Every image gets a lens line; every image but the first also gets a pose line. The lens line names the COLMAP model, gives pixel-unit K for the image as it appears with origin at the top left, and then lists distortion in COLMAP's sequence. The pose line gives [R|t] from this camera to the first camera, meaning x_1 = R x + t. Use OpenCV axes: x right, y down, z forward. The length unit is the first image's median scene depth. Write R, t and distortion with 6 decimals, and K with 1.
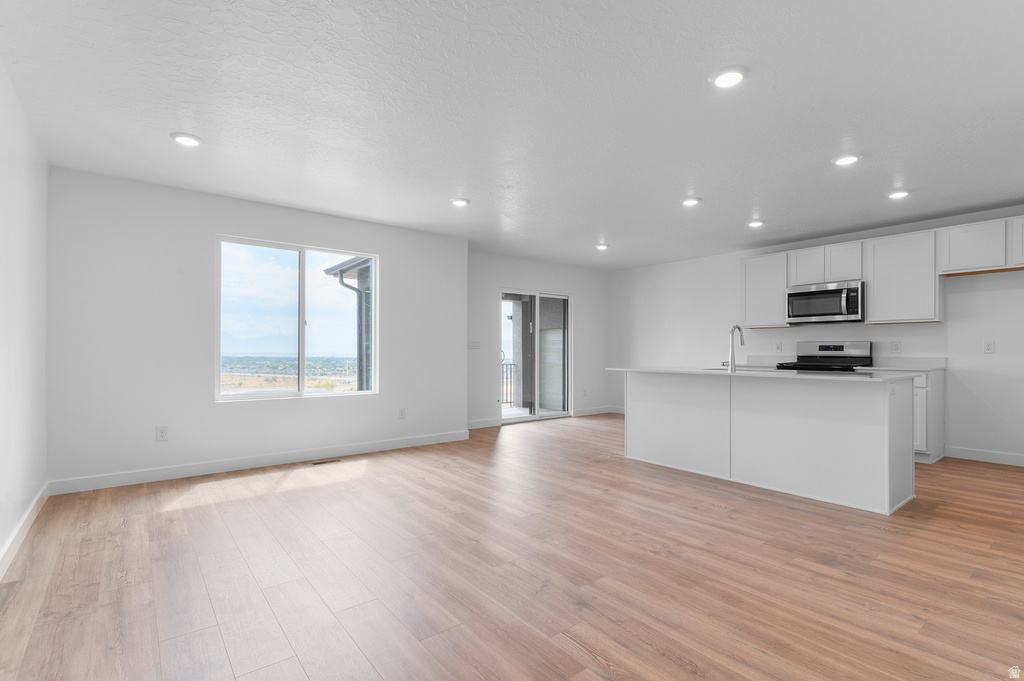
lens RADIAL K [[492.0, 0, 512.0], [0, 492.0, 340.5], [0, 0, 1]] dist [-0.000497, -0.000578]
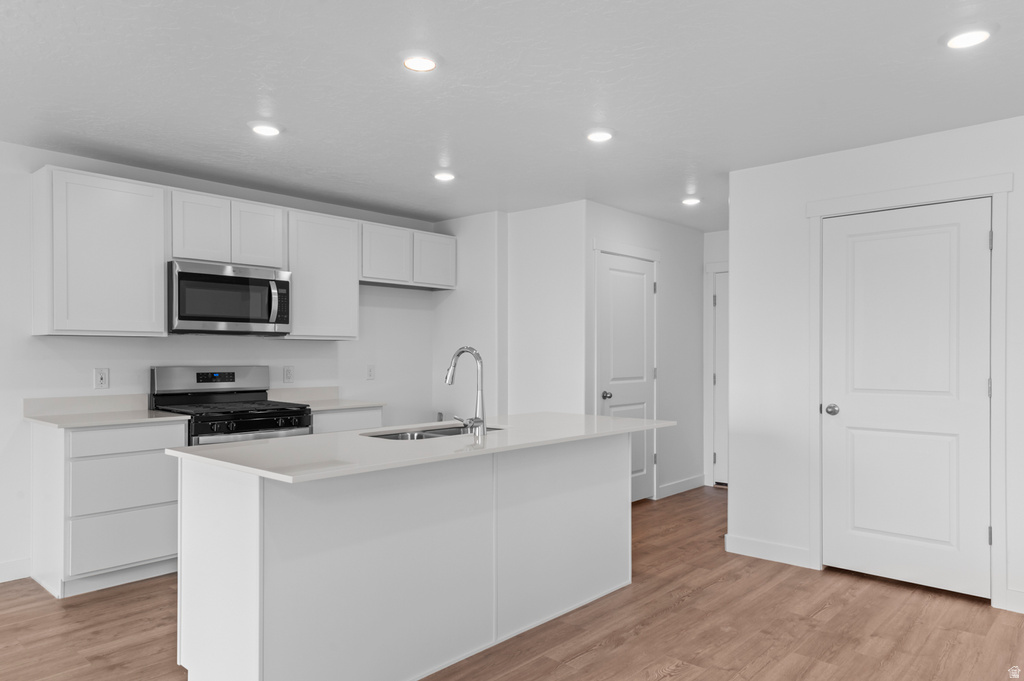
lens RADIAL K [[683.5, 0, 512.5], [0, 683.5, 358.2], [0, 0, 1]] dist [0.010316, 0.002937]
pose [[-0.165967, -0.009349, 0.986087, -0.263848], [-0.021022, 0.999761, 0.005940, -0.024626], [-0.985907, -0.019744, -0.166124, 1.039352]]
